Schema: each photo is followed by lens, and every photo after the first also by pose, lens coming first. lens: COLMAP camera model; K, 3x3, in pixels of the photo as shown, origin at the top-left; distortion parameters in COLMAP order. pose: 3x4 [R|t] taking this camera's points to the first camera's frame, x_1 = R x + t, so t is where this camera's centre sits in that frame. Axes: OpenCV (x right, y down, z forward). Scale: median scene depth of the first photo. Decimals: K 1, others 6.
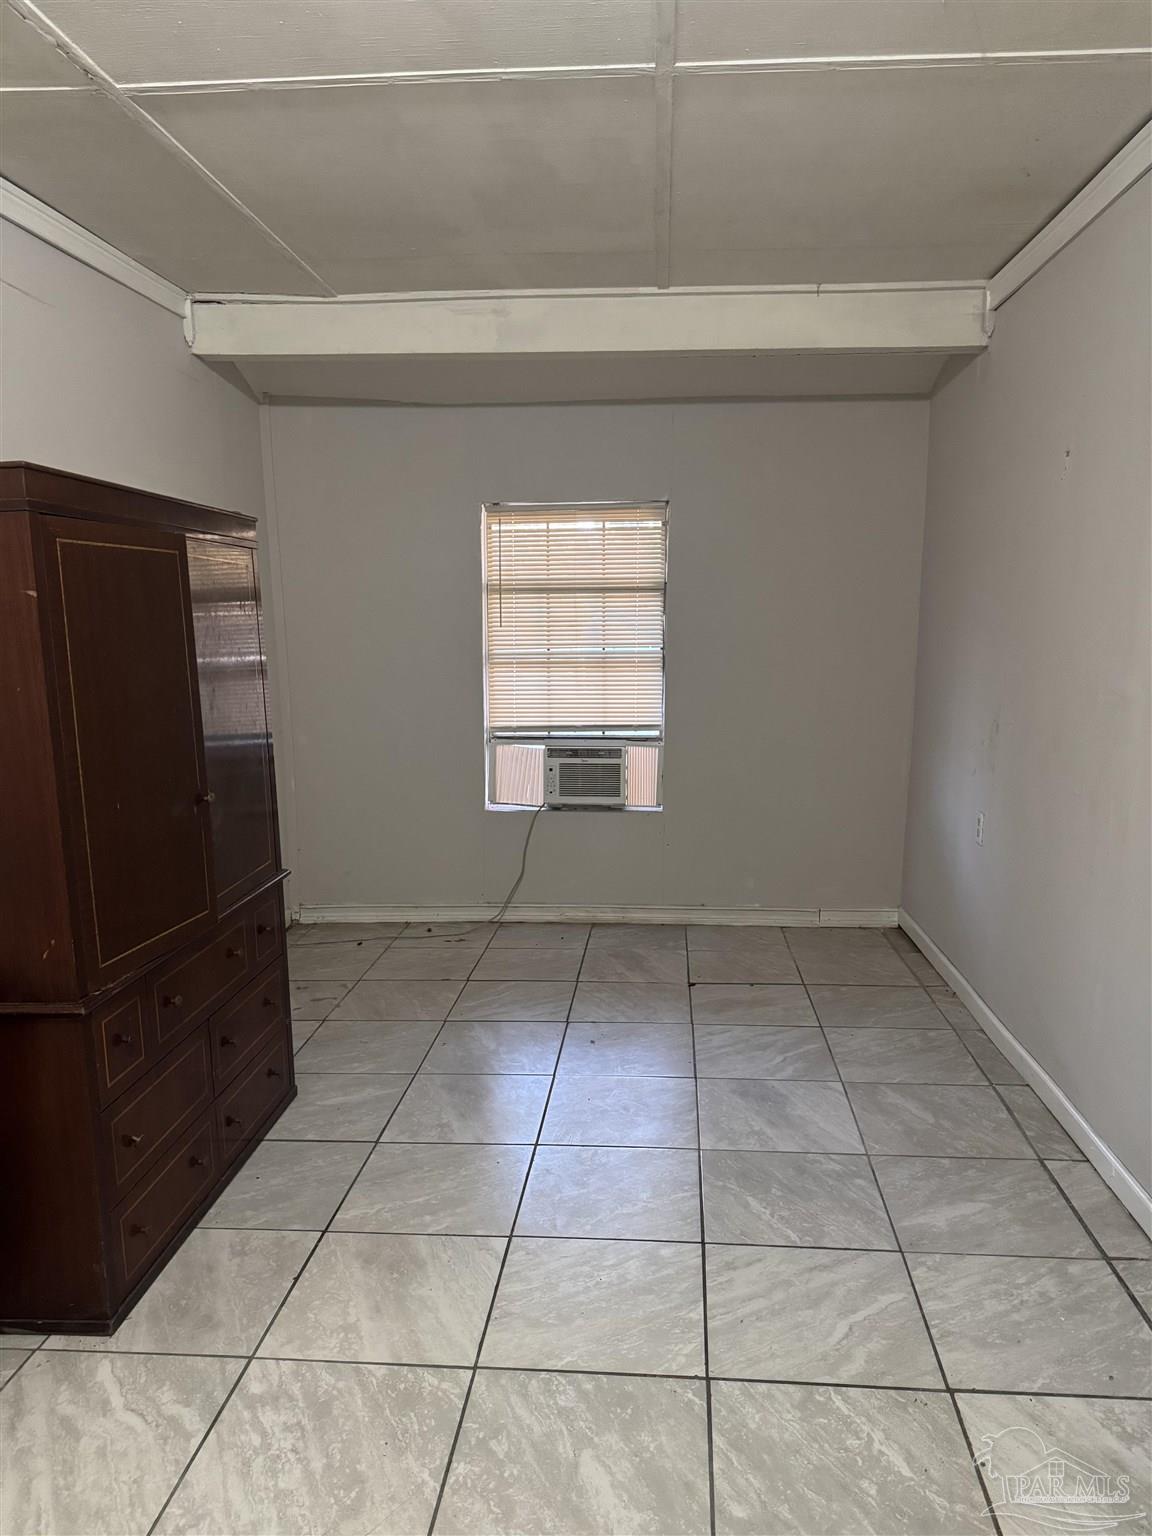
lens RADIAL K [[1010.9, 0, 576.0], [0, 1010.9, 768.0], [0, 0, 1]] dist [0.097082, -0.122024]
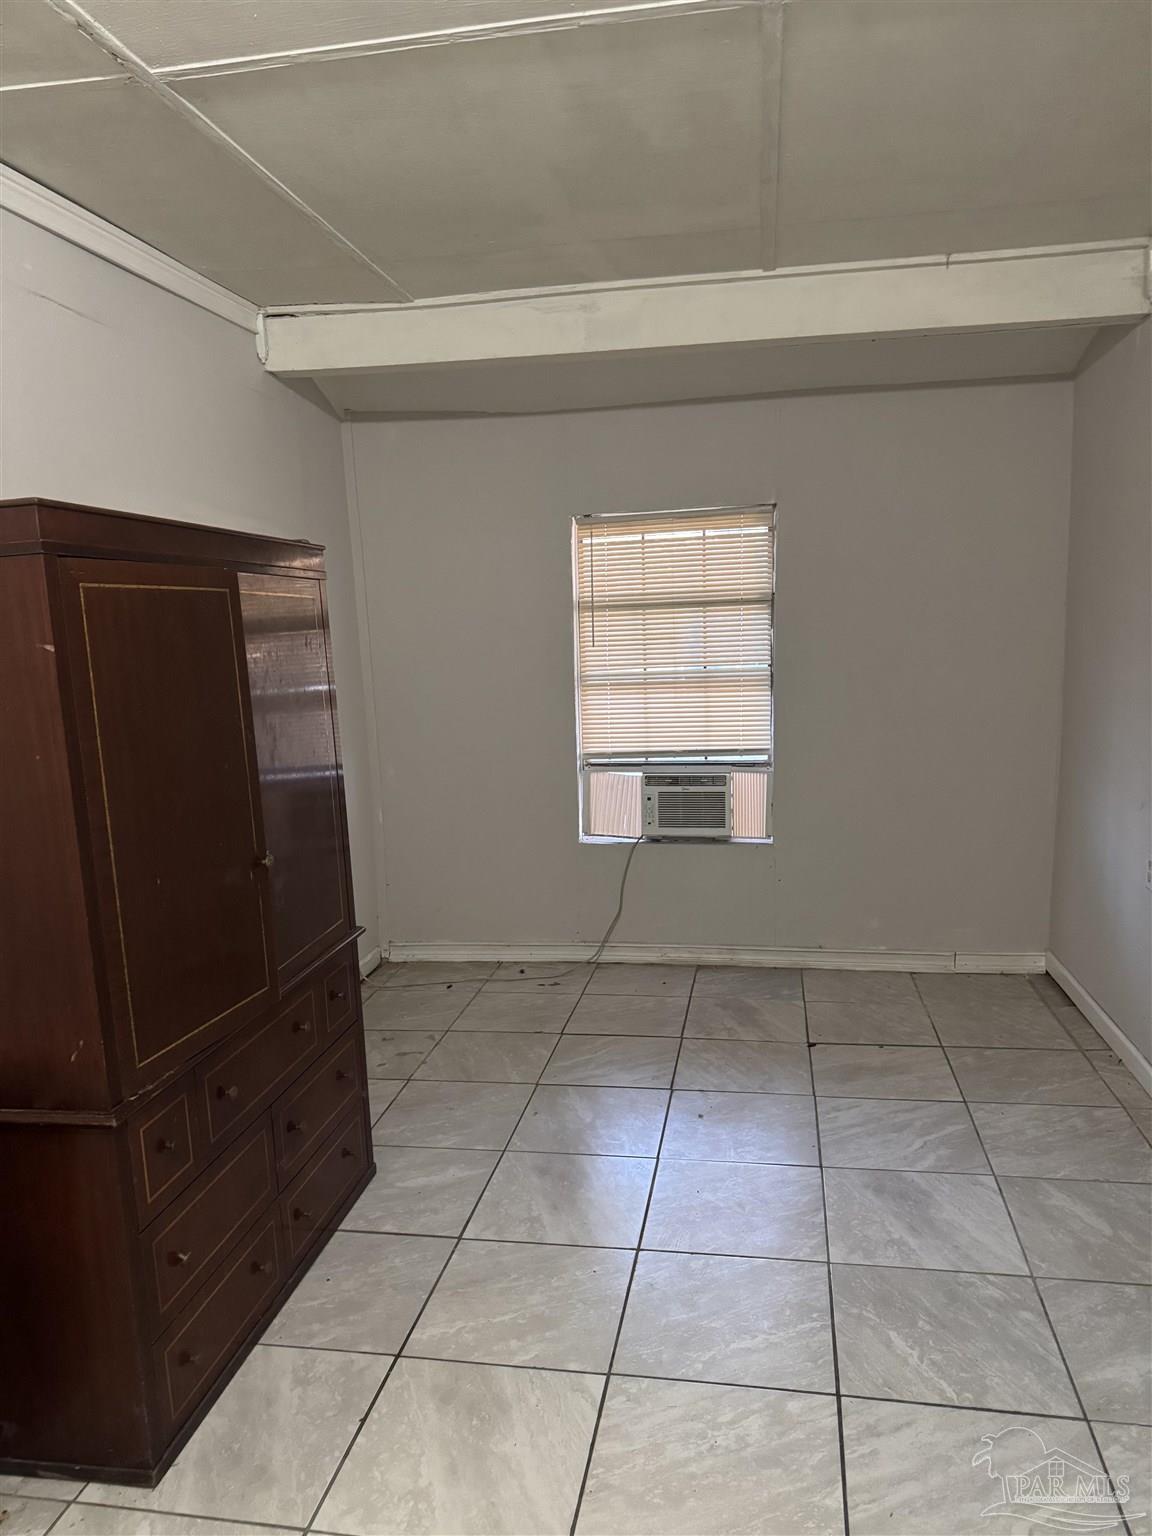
lens RADIAL K [[1010.9, 0, 576.0], [0, 1010.9, 768.0], [0, 0, 1]] dist [0.097082, -0.122024]
pose [[0.994994, -0.013045, -0.099084, 0.000652], [0.012627, 0.999909, -0.004850, -0.035725], [0.099138, 0.003575, 0.995067, 0.108809]]
